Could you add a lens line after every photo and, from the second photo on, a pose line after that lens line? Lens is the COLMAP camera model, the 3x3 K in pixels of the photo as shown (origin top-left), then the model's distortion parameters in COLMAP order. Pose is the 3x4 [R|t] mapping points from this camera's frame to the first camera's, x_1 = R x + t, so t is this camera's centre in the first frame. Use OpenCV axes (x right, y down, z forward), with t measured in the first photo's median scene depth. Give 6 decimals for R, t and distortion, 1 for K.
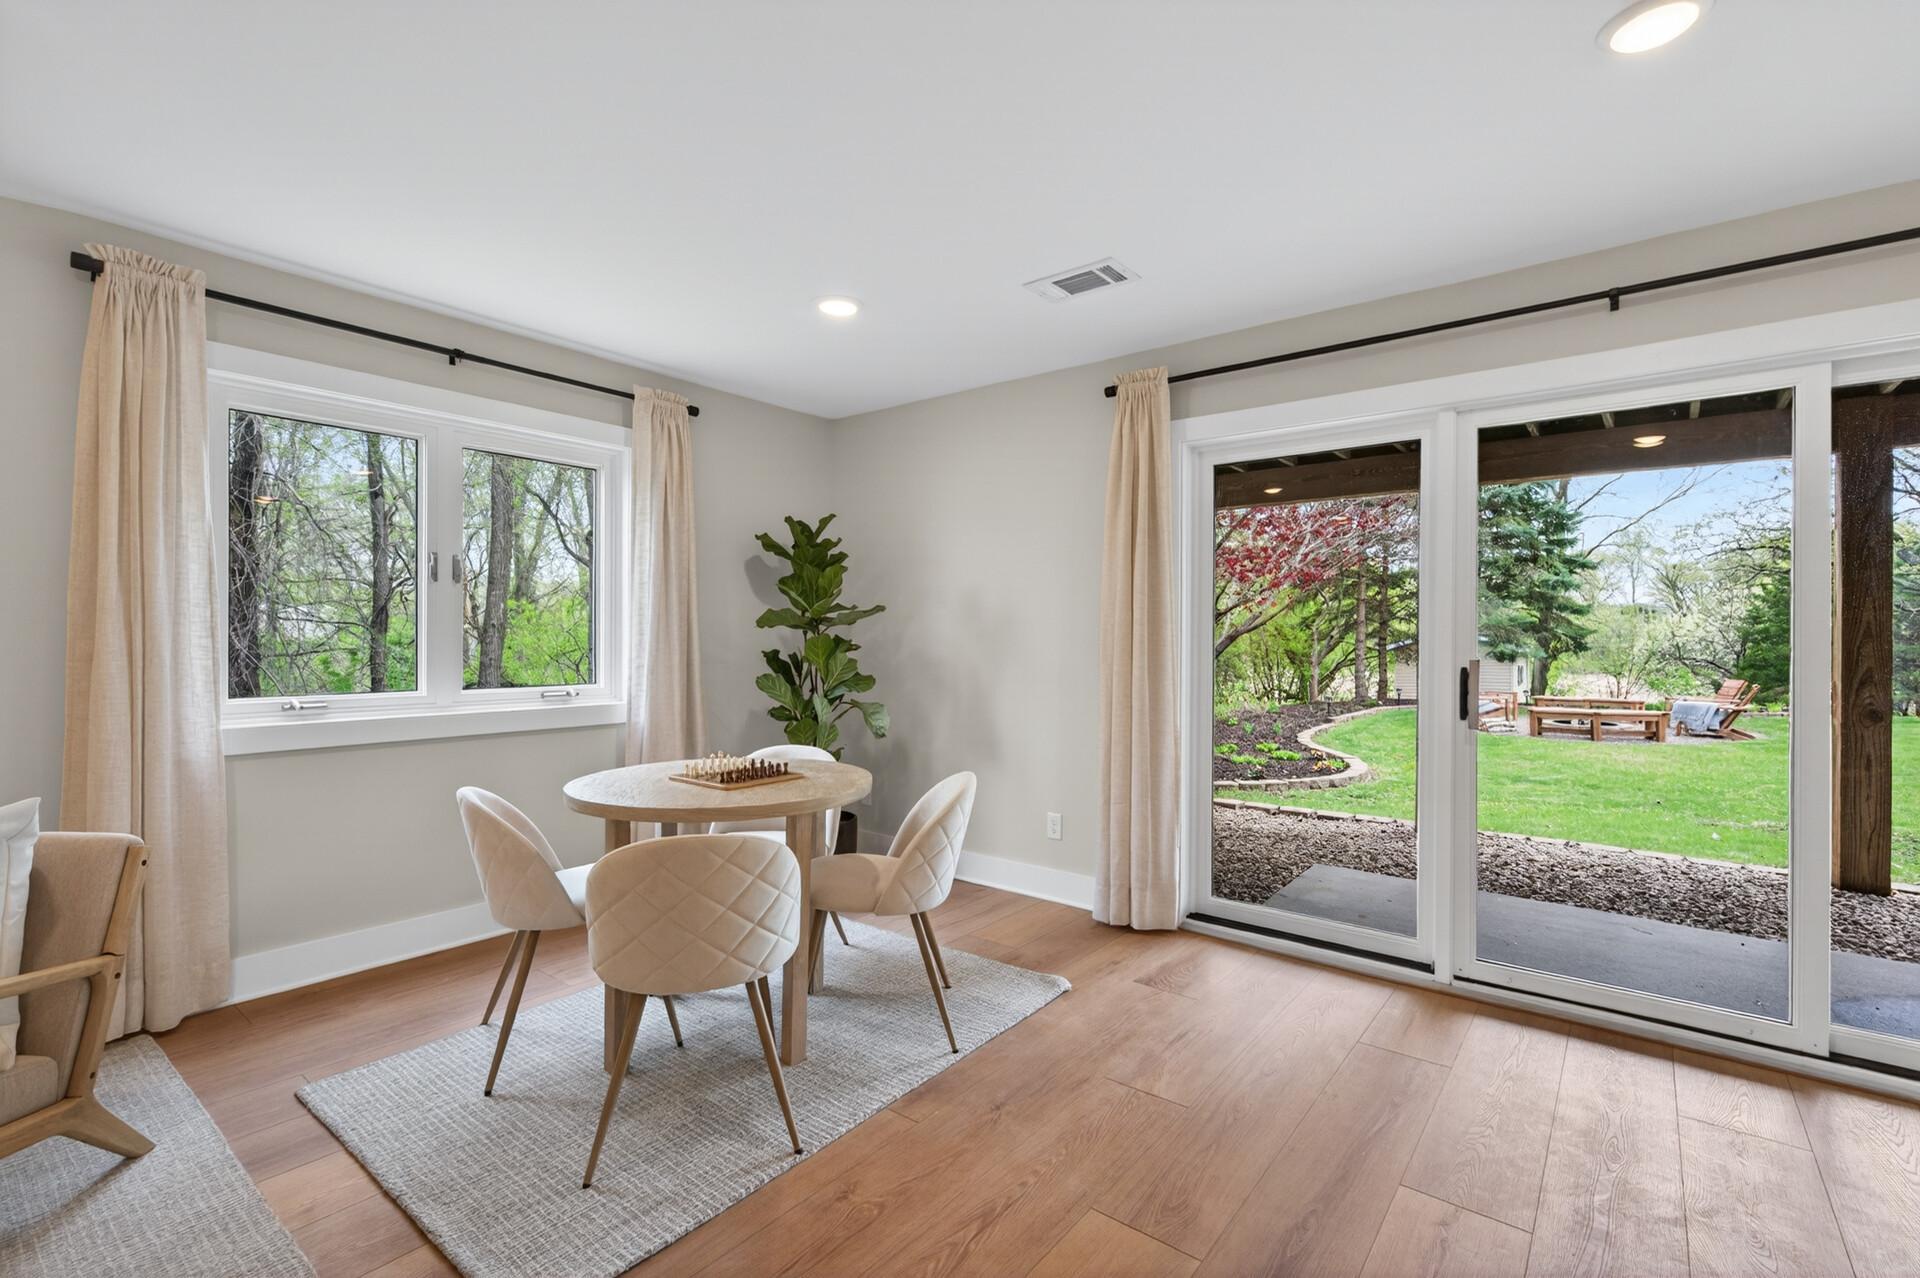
lens RADIAL K [[842.9, 0, 959.3], [0, 842.9, 630.5], [0, 0, 1]] dist [-0.002933, -0.000409]
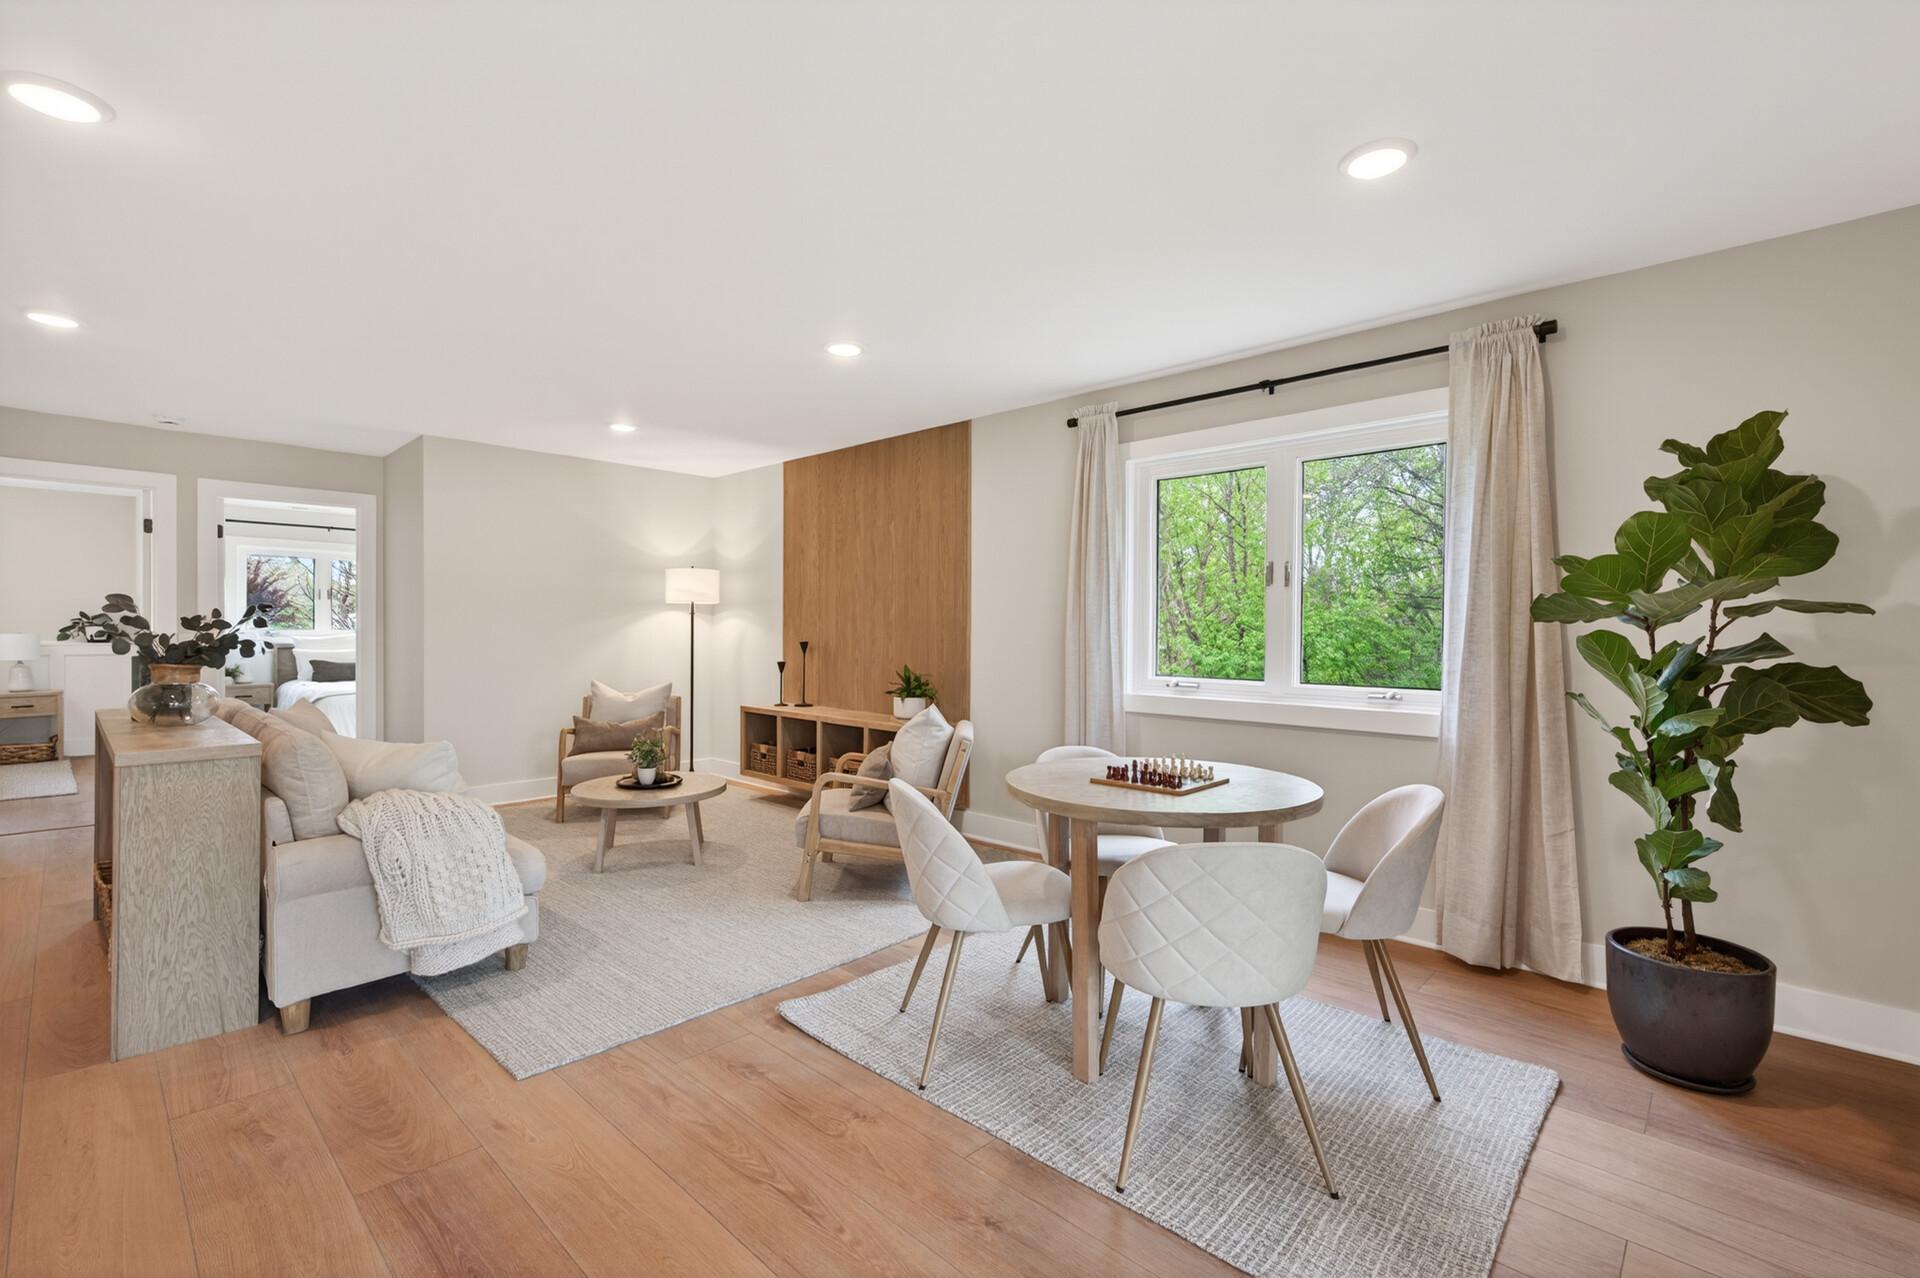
lens RADIAL K [[833.6, 0, 964.7], [0, 833.6, 635.7], [0, 0, 1]] dist [-0.000604, 0.000062]
pose [[-0.075136, 0.004293, -0.997164, 0.689651], [0.001922, 0.999989, 0.004161, 0.003536], [0.997171, -0.001604, -0.075143, 0.853408]]
